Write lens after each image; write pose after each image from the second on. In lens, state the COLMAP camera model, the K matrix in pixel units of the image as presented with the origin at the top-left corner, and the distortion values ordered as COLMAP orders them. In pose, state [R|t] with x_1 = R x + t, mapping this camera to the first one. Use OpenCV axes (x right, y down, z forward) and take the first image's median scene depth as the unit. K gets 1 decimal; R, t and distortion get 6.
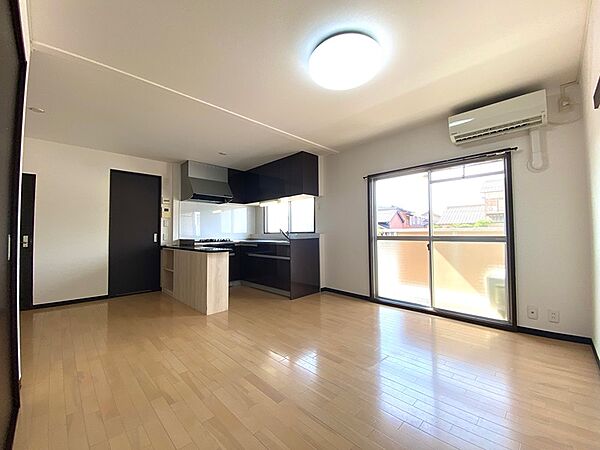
lens RADIAL K [[245.7, 0, 303.9], [0, 245.7, 224.0], [0, 0, 1]] dist [0.001082, -0.008869]
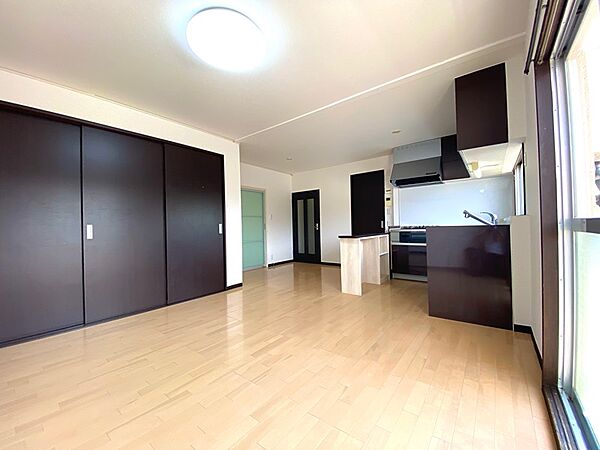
lens RADIAL K [[245.7, 0, 304.1], [0, 245.7, 226.3], [0, 0, 1]] dist [0.001082, -0.008869]
pose [[0.110049, 0.009317, -0.993883, 0.563626], [0.060991, 0.998008, 0.016109, 0.027500], [0.992053, -0.062391, 0.109261, 0.566181]]
